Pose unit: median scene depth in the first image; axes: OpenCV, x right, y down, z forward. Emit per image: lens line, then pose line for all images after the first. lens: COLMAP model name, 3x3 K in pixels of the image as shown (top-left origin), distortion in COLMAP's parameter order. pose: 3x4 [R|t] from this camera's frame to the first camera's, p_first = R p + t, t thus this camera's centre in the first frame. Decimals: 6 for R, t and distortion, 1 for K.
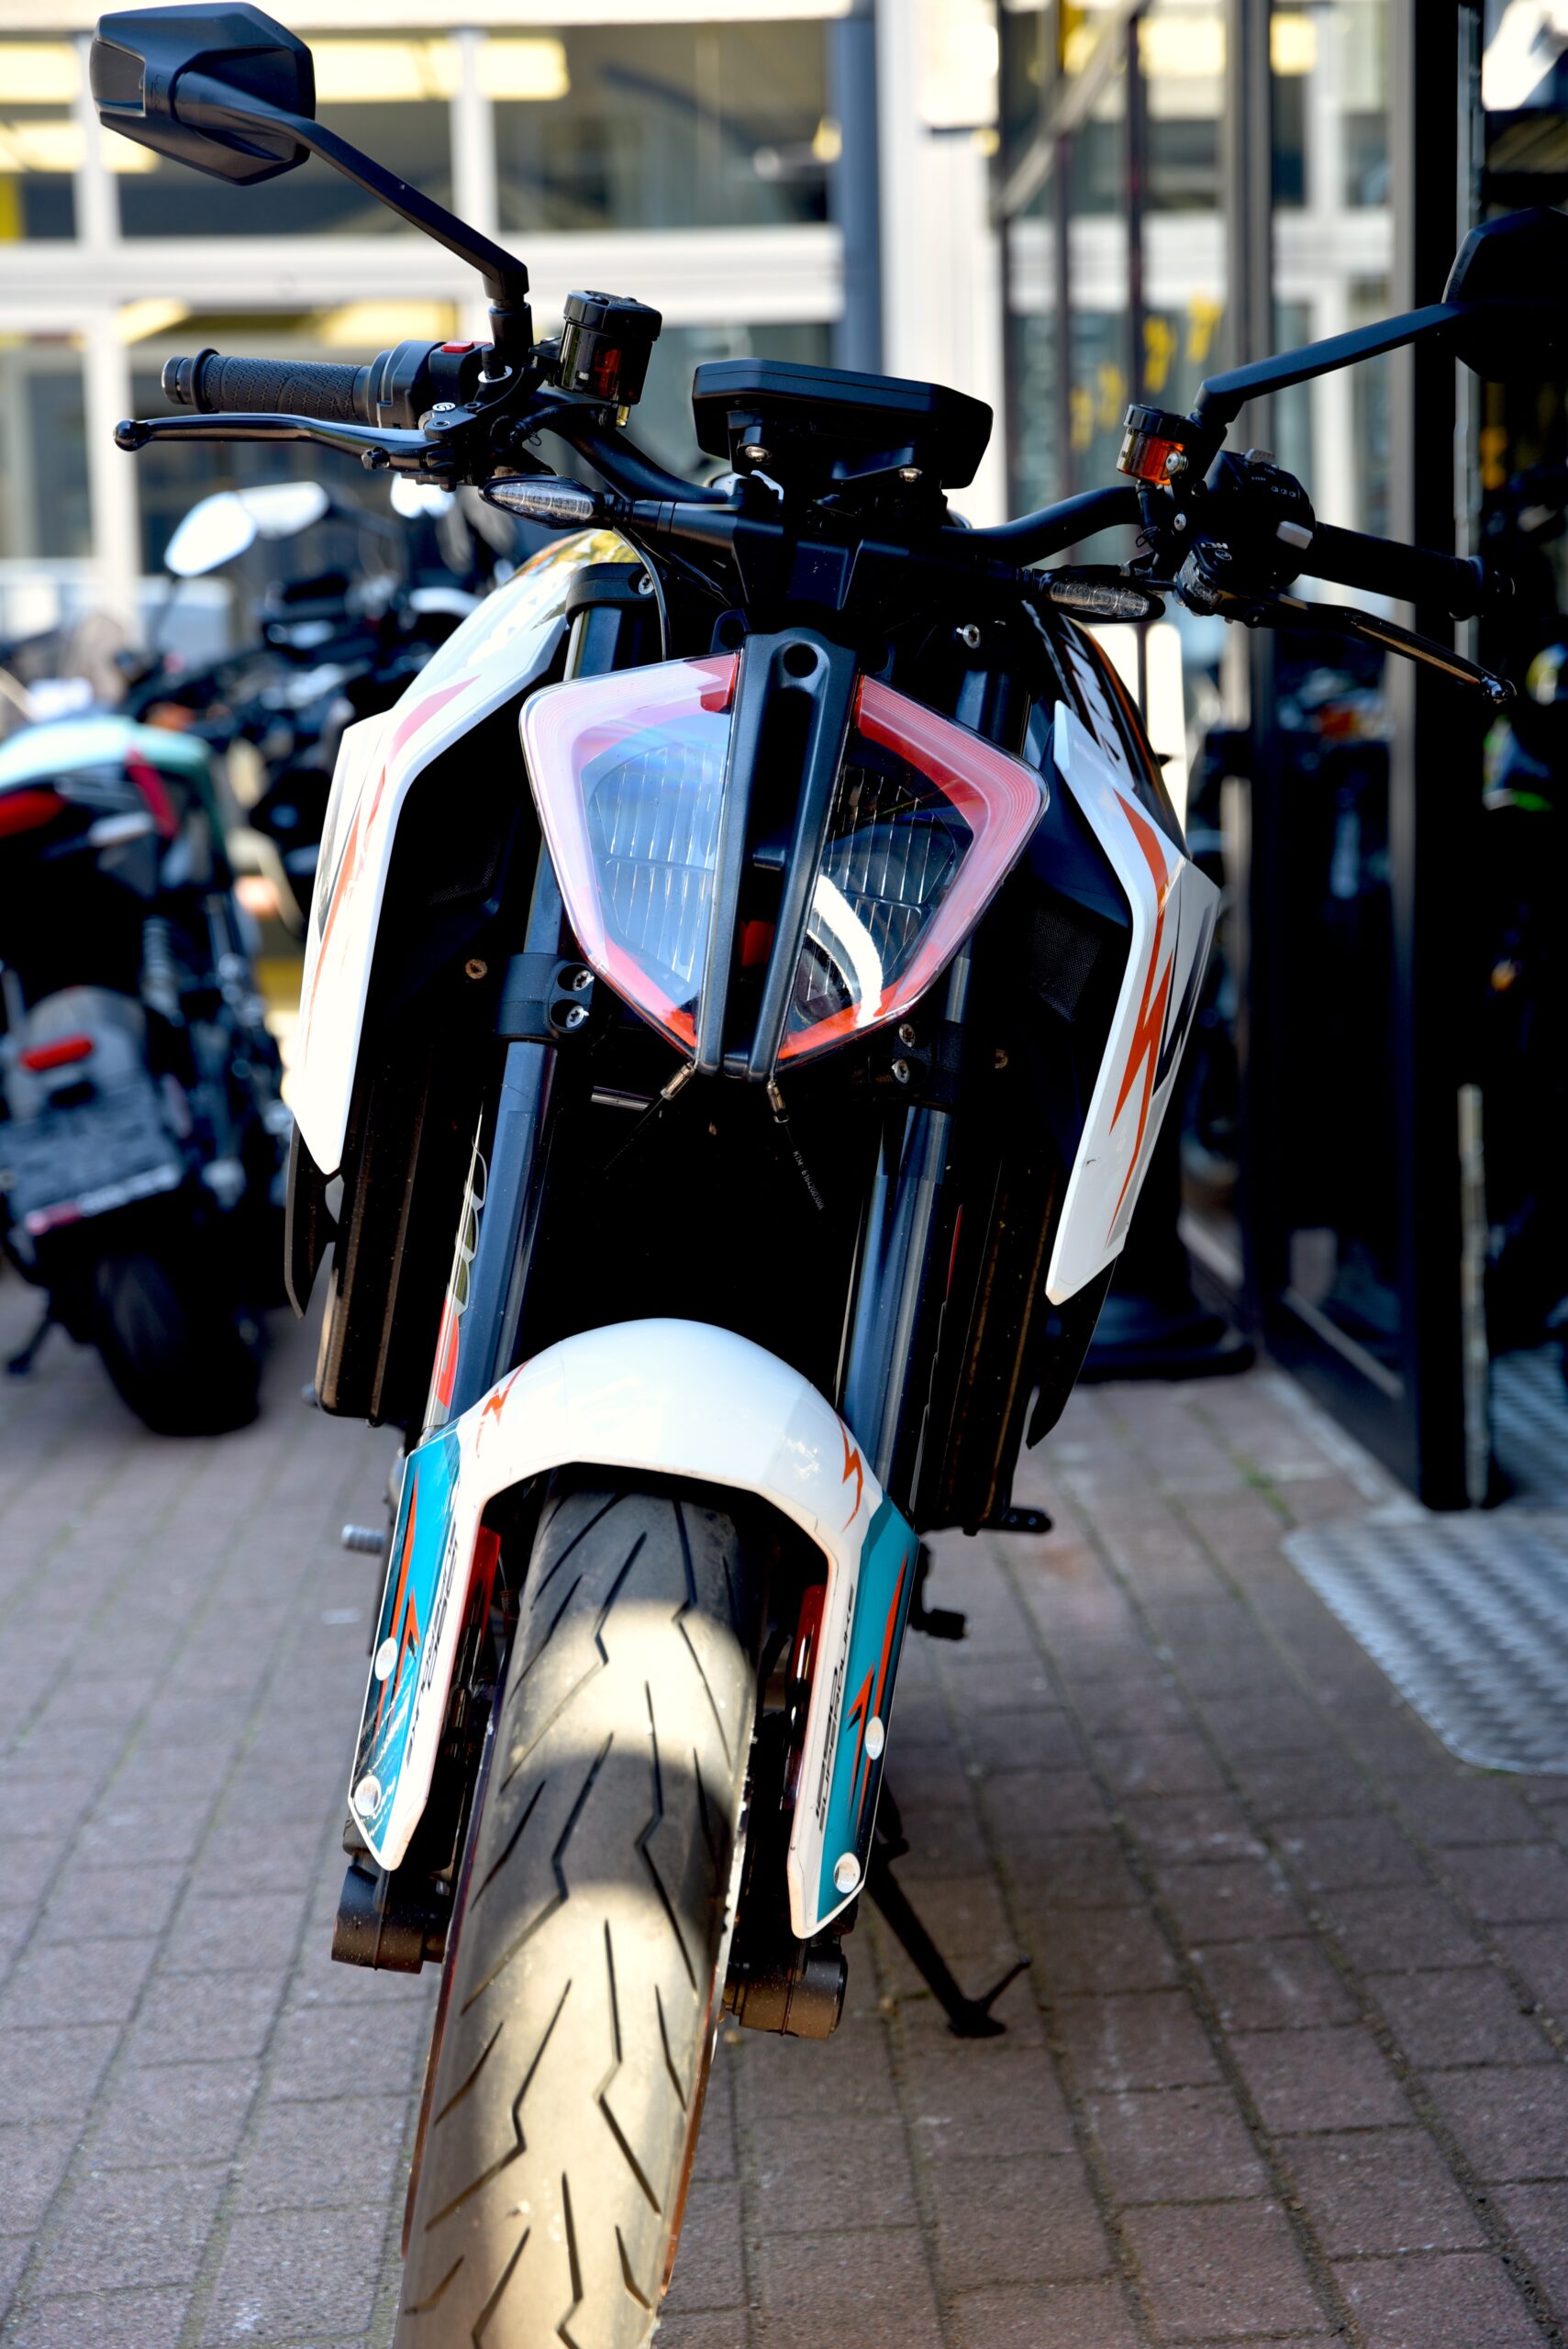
lens RADIAL K [[4117.9, 0, 784.0], [0, 4117.9, 1174.5], [0, 0, 1]] dist [0.223065, -0.134494]
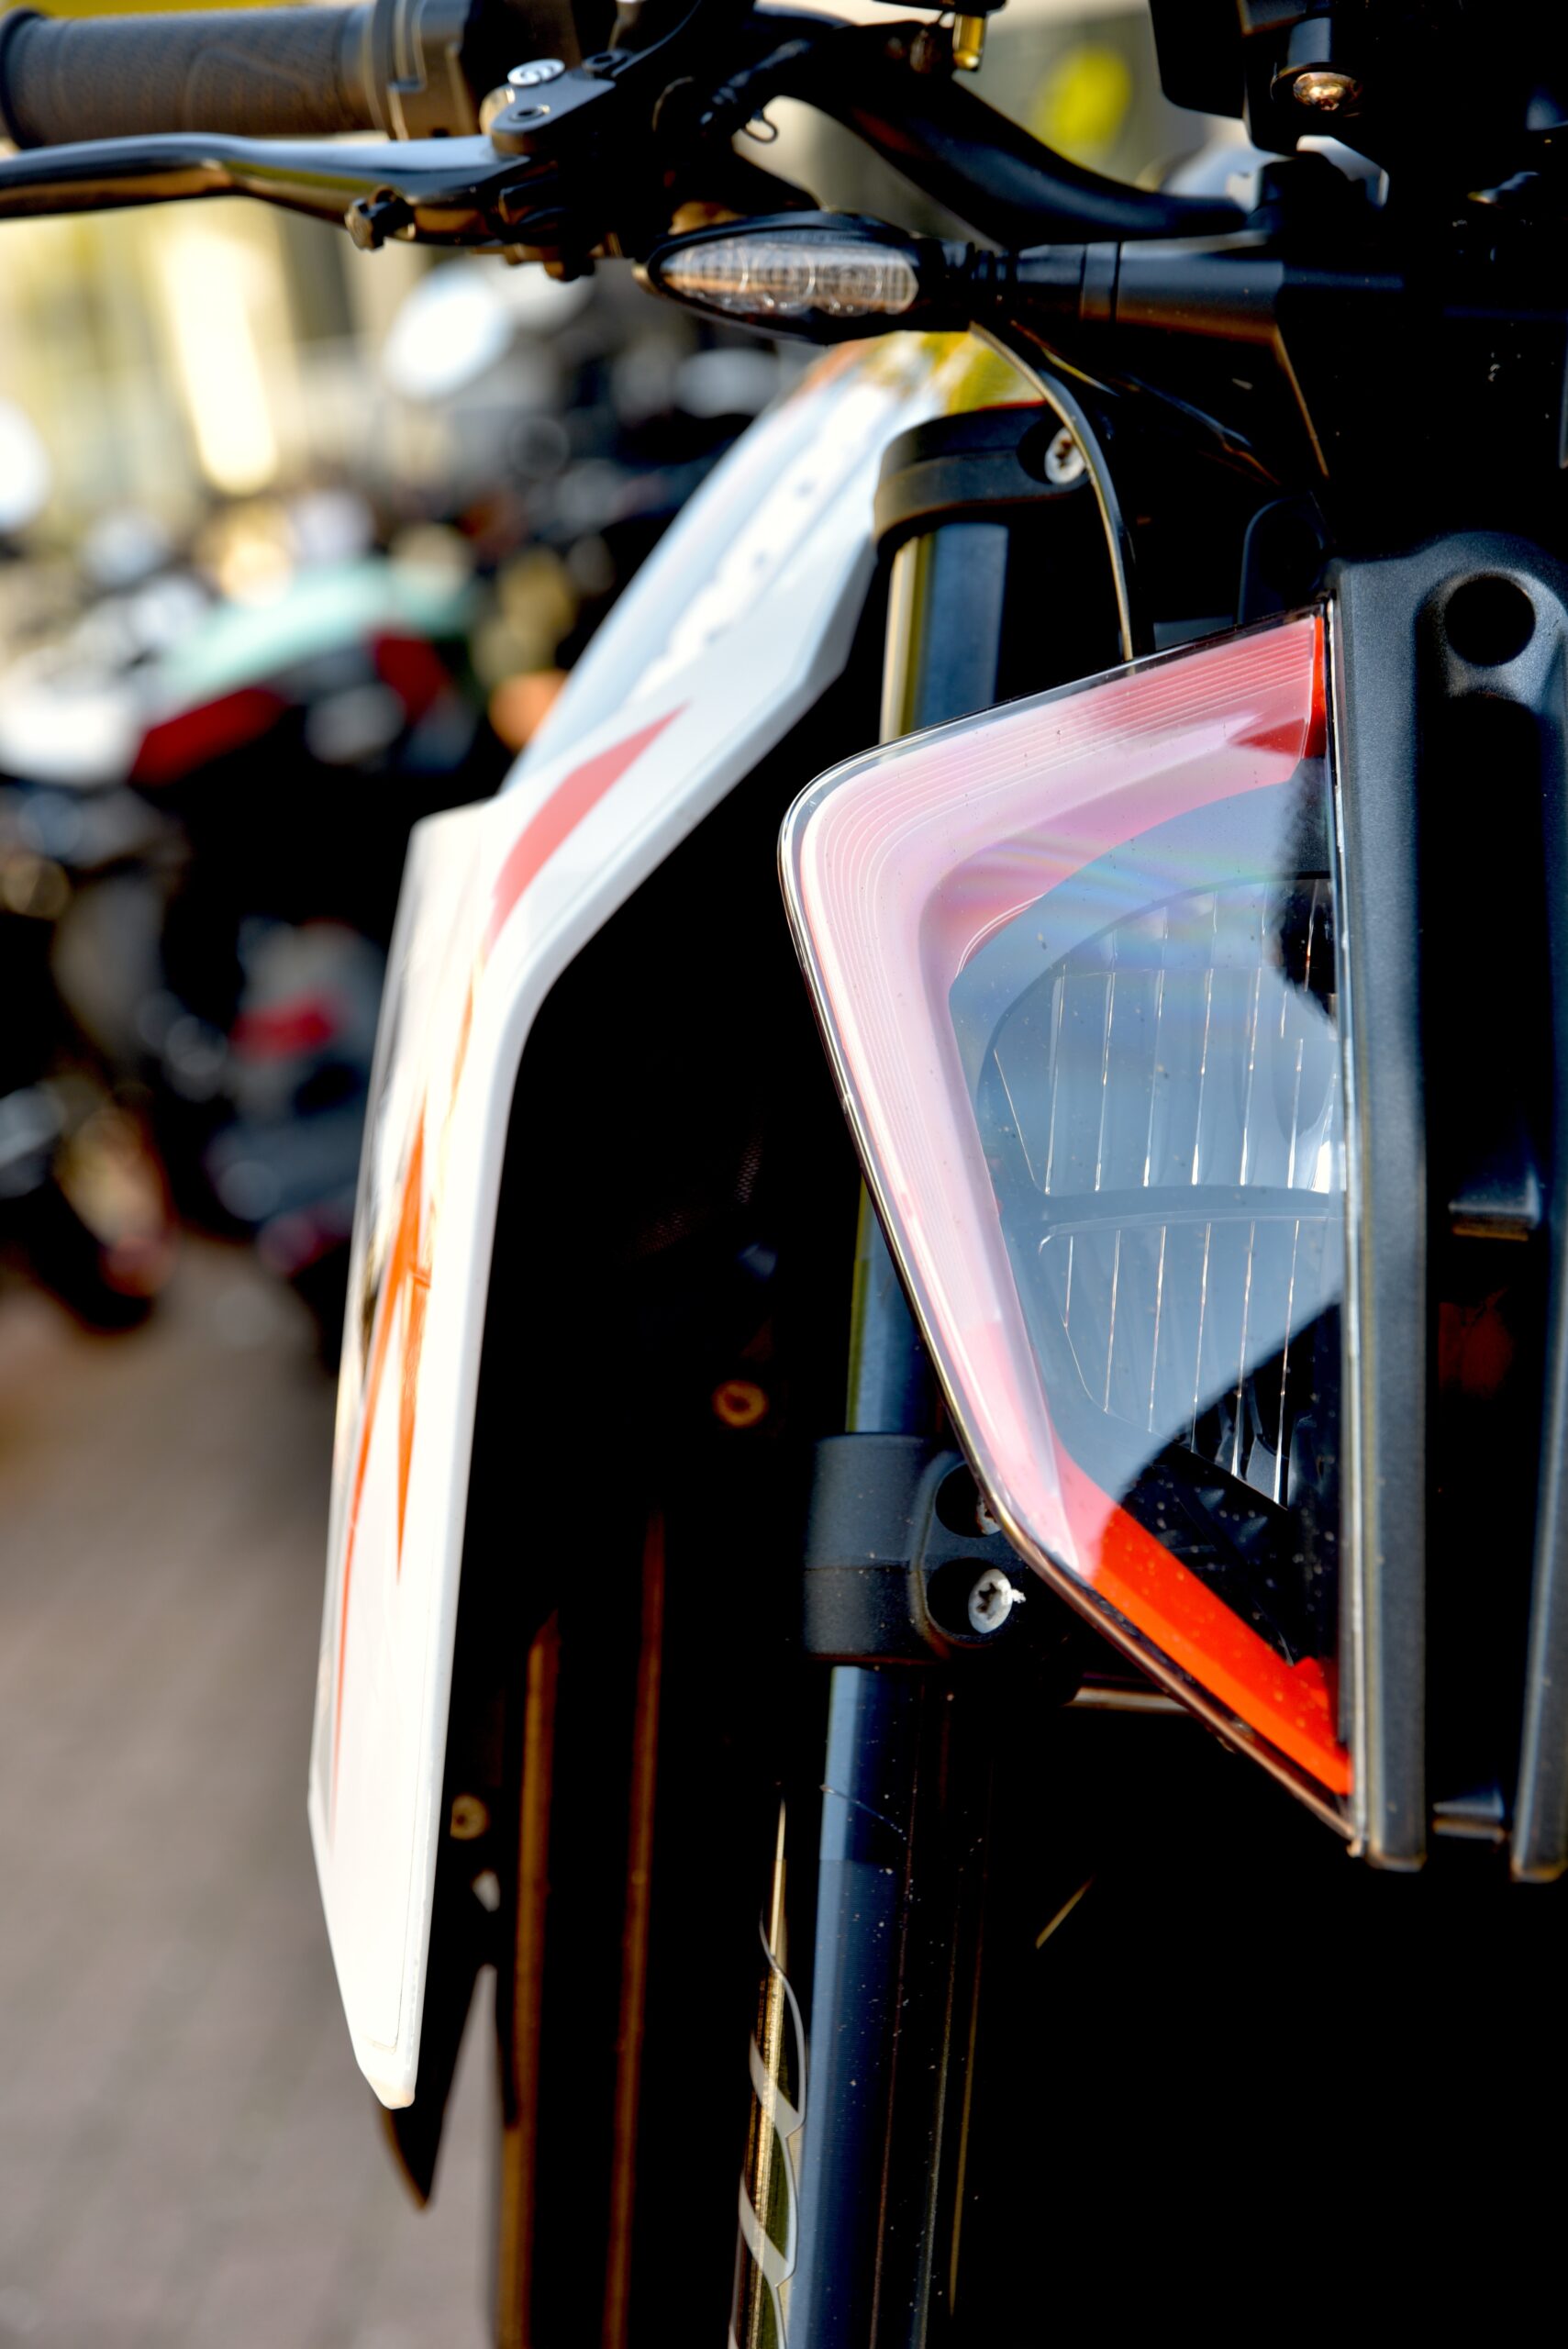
lens RADIAL K [[4117.9, 0, 784.0], [0, 4117.9, 1174.5], [0, 0, 1]] dist [0.223065, -0.134494]
pose [[0.991372, -0.089226, -0.096025, -0.027806], [0.094992, 0.993831, 0.057238, -0.098756], [0.090326, -0.065865, 0.993732, 0.590115]]
